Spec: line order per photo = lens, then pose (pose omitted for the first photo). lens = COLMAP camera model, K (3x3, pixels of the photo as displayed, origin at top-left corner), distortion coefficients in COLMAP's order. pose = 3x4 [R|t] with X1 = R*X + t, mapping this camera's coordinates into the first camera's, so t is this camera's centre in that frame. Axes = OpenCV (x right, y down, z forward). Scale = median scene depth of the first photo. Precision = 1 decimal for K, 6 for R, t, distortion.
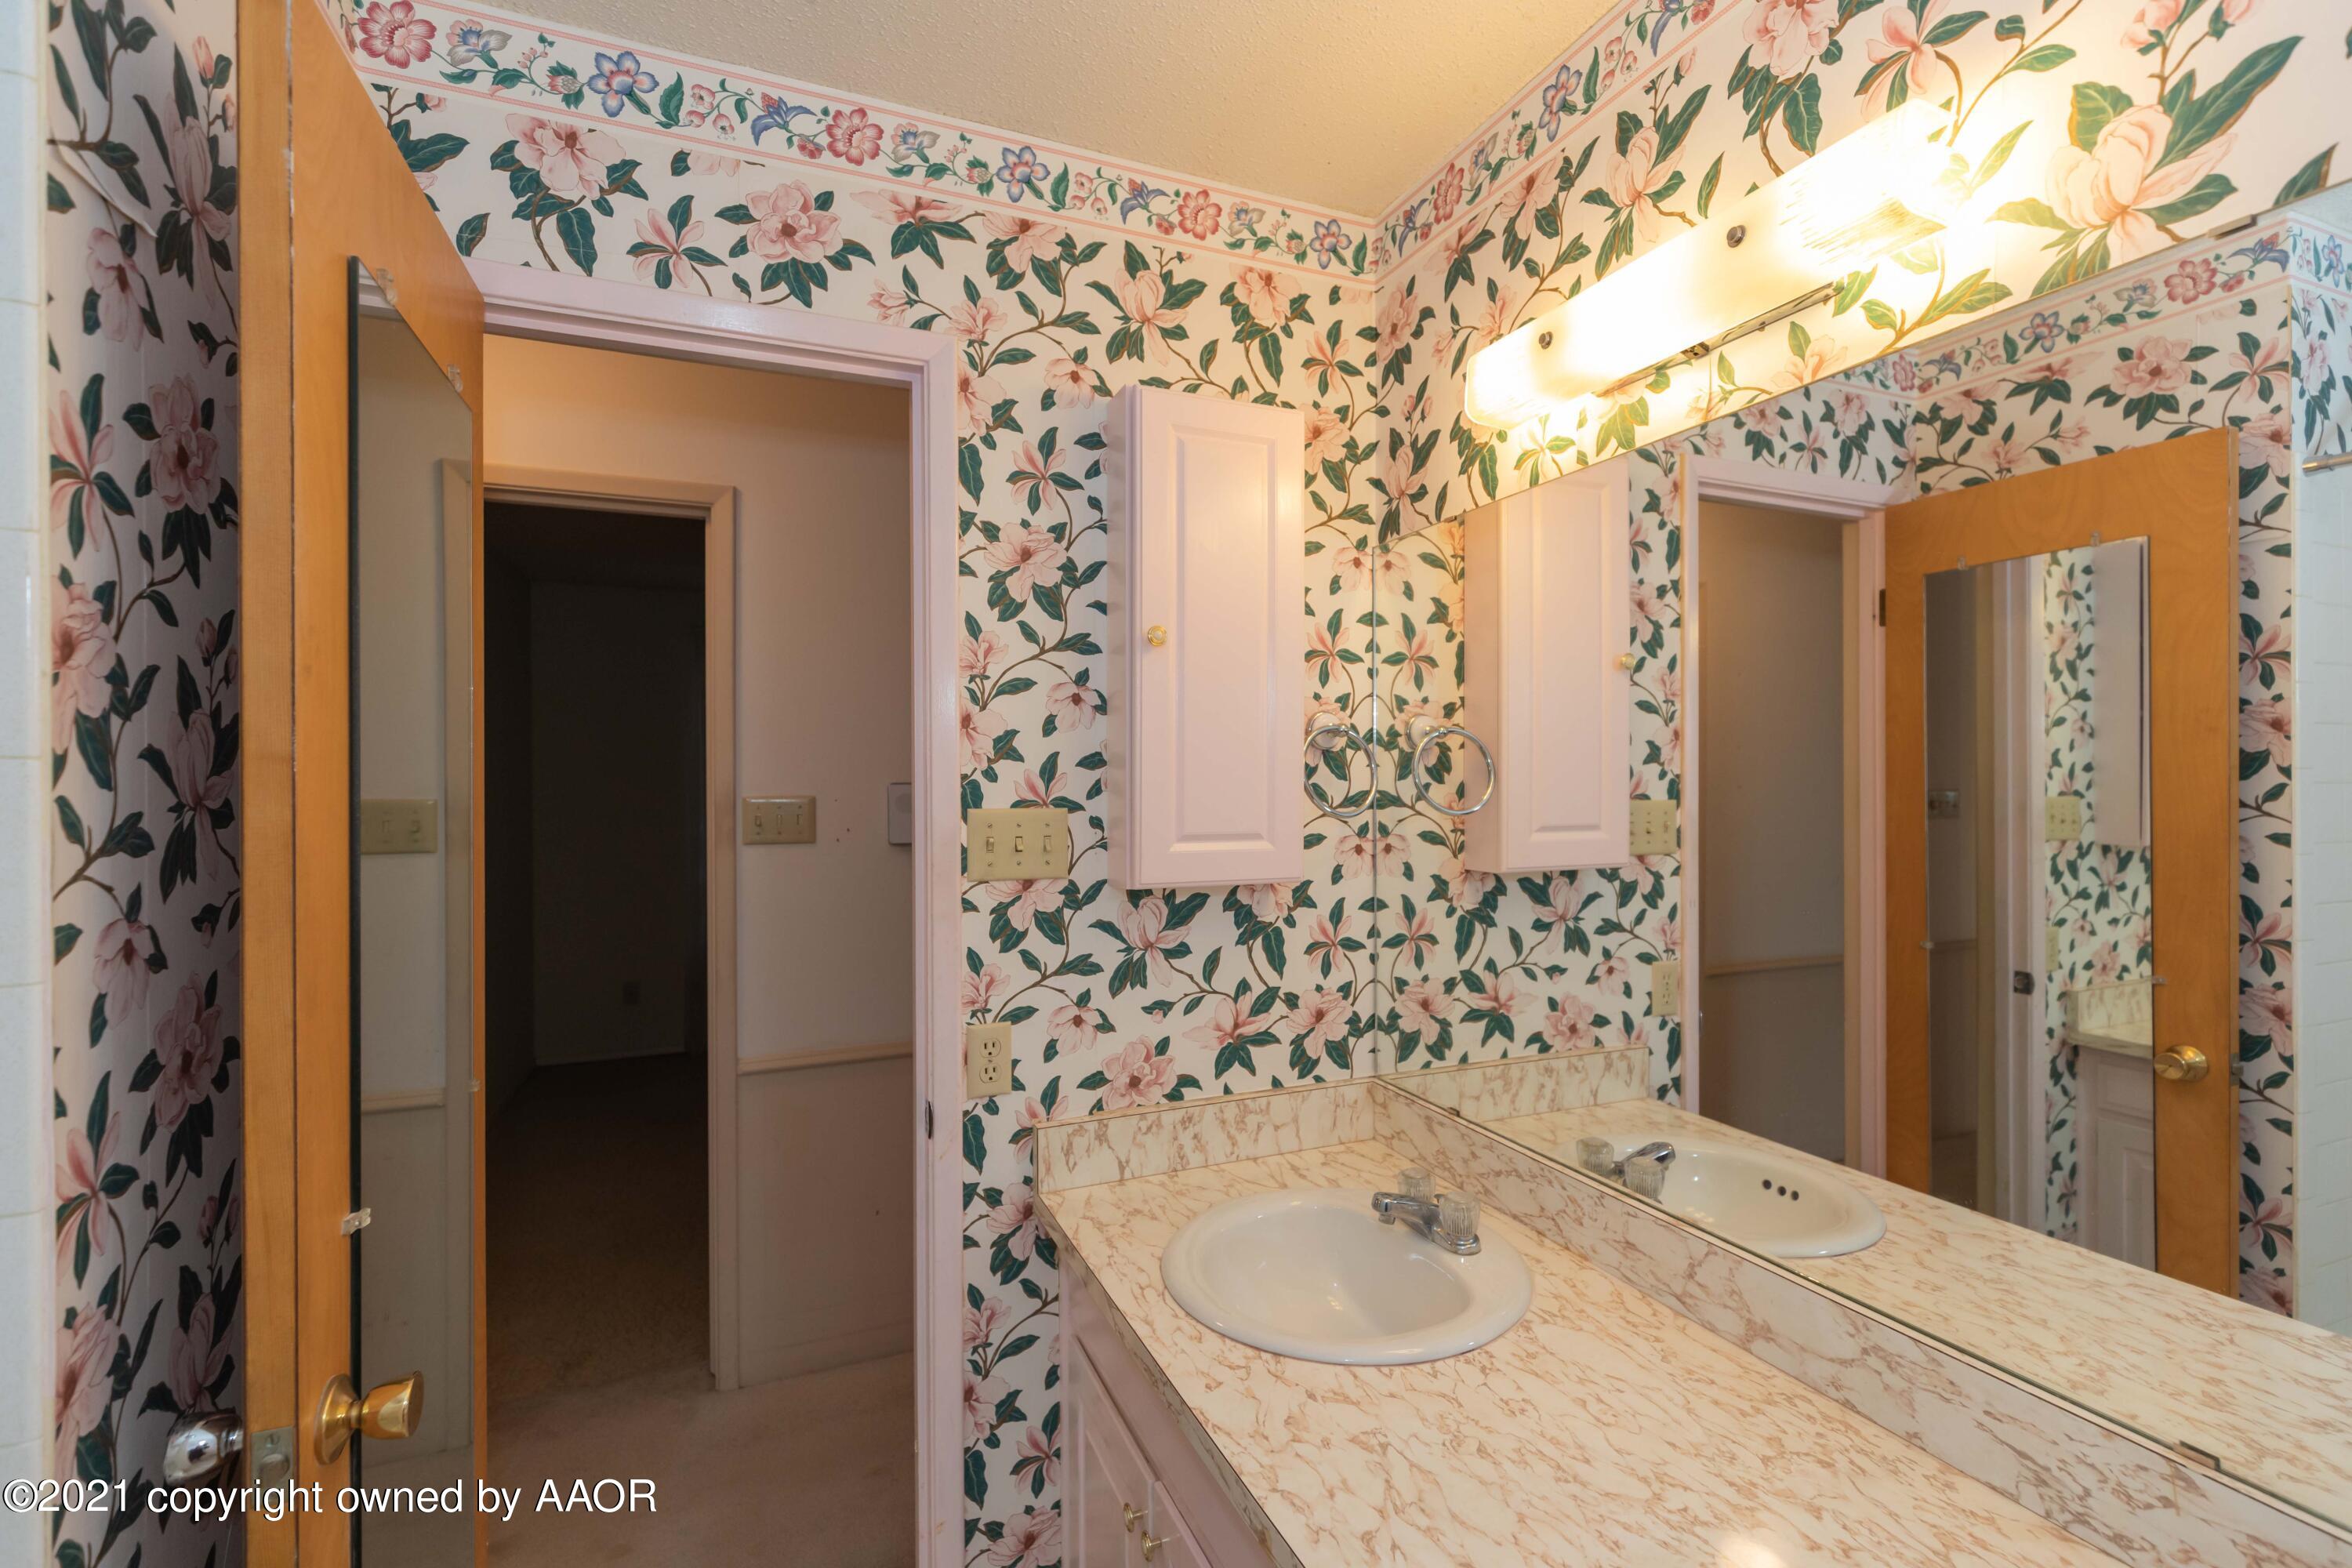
lens RADIAL K [[1055.0, 0, 1206.5], [0, 1055.0, 788.2], [0, 0, 1]] dist [-0.001401, -0.000309]
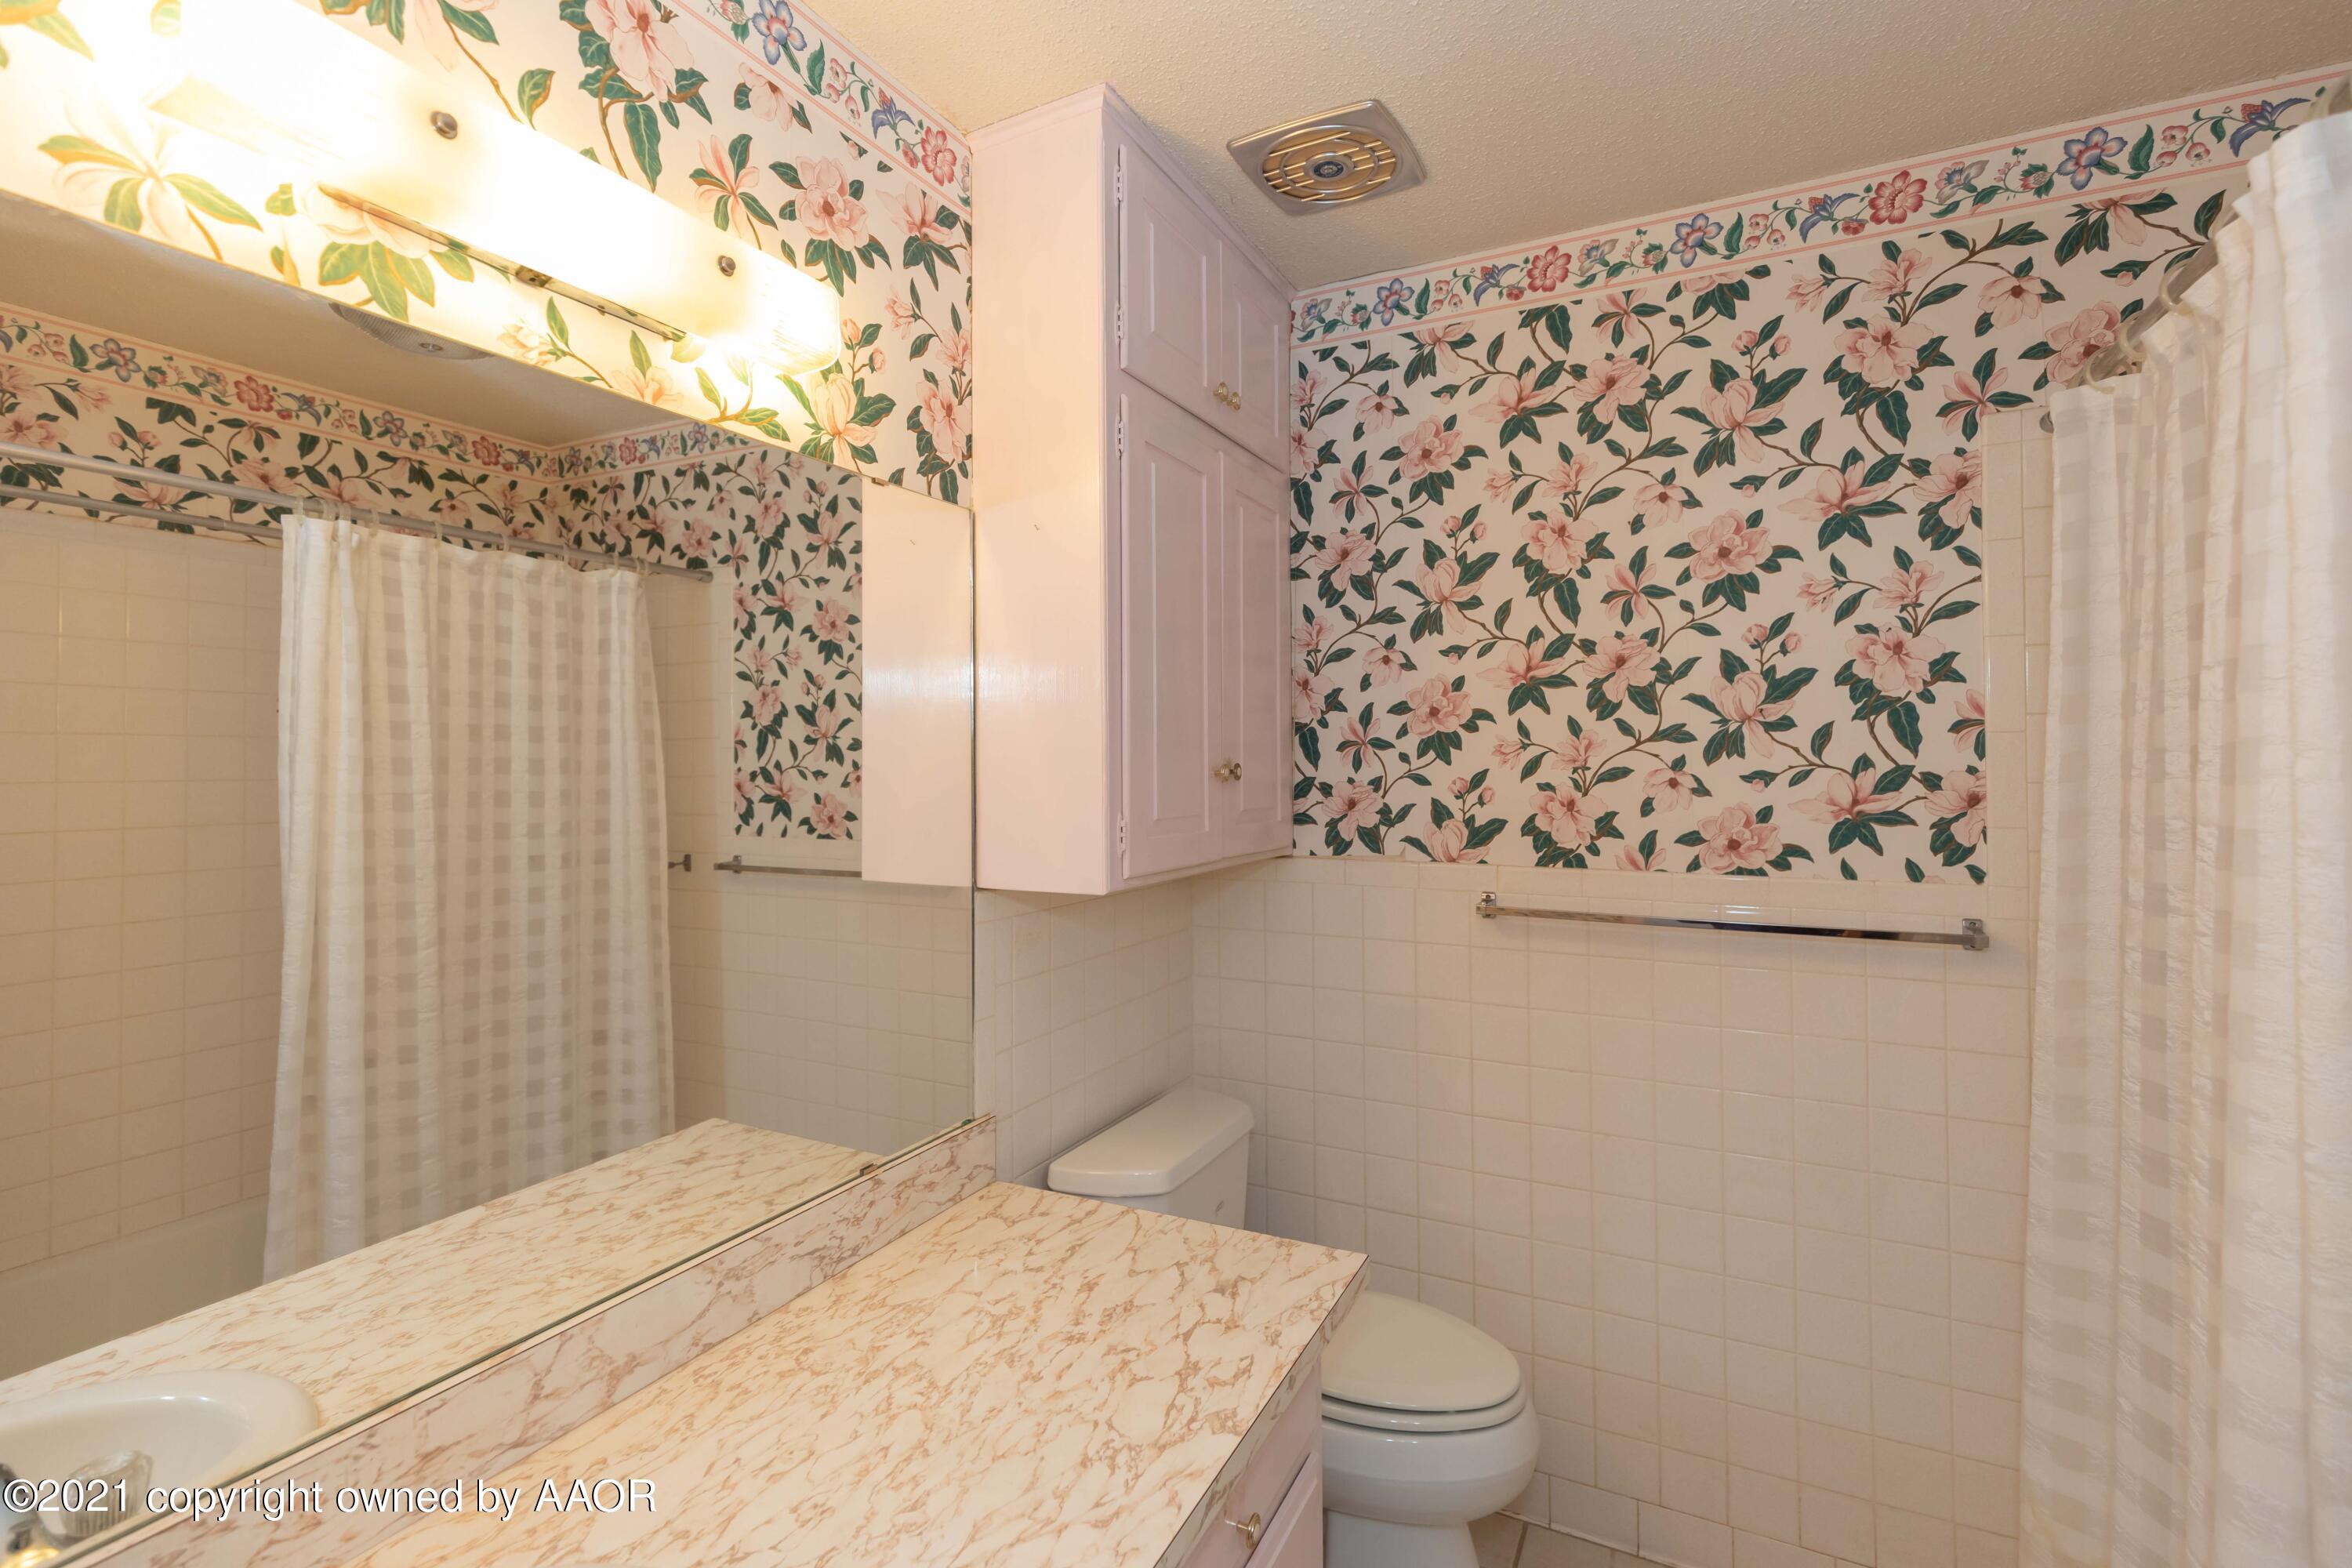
lens RADIAL K [[1102.4, 0, 1184.5], [0, 1102.4, 733.3], [0, 0, 1]] dist [0.002857, 0.000371]
pose [[-0.646681, 0.022720, 0.762422, -0.620929], [0.009034, 0.999714, -0.022129, -0.034355], [-0.762707, -0.007423, -0.646701, 1.370746]]
